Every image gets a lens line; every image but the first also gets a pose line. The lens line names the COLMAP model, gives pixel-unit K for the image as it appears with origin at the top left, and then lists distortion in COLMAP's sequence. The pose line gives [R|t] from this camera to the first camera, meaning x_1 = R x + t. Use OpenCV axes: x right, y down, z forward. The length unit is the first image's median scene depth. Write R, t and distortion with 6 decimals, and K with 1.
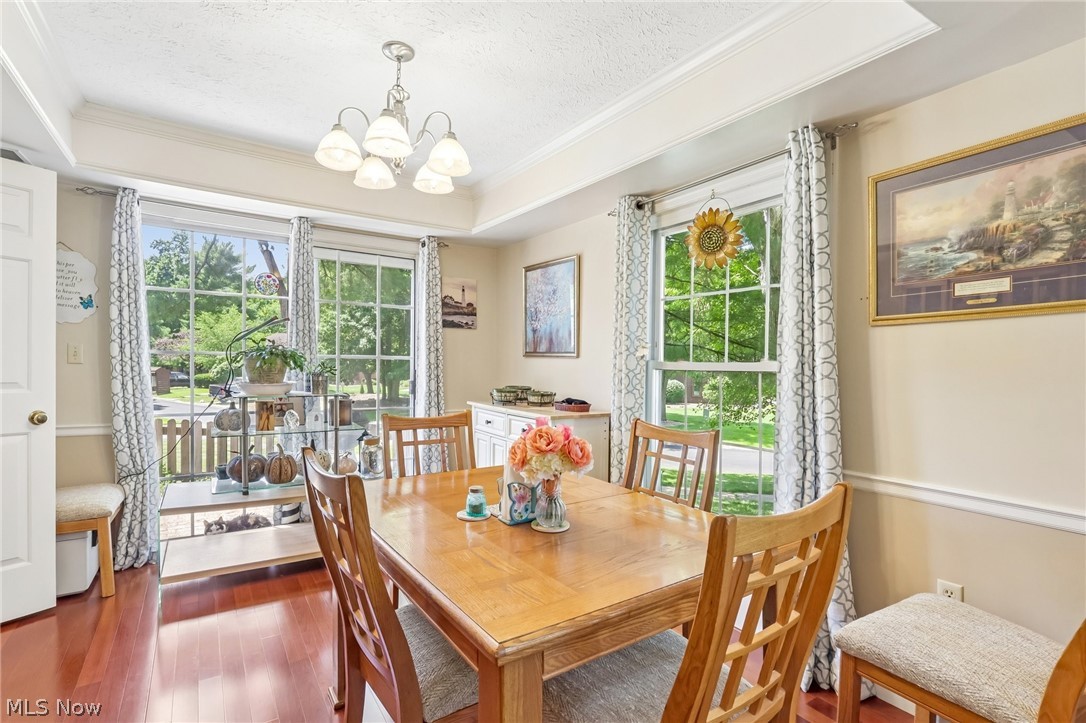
lens RADIAL K [[520.8, 0, 542.8], [0, 520.8, 365.7], [0, 0, 1]] dist [-0.006735, 0.000328]
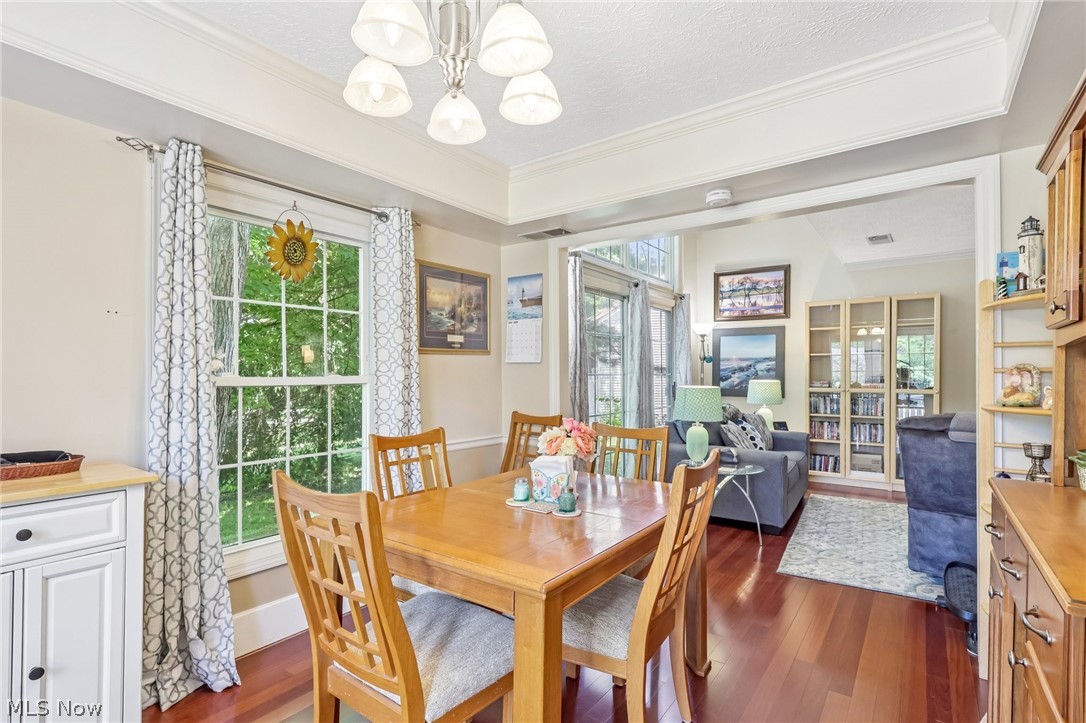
lens RADIAL K [[520.8, 0, 539.6], [0, 520.8, 368.3], [0, 0, 1]] dist [-0.006735, 0.000328]
pose [[-0.339763, 0.006137, 0.940491, -1.108074], [0.002240, 0.999981, -0.005716, -0.025340], [-0.940508, 0.000164, -0.339771, 1.343614]]
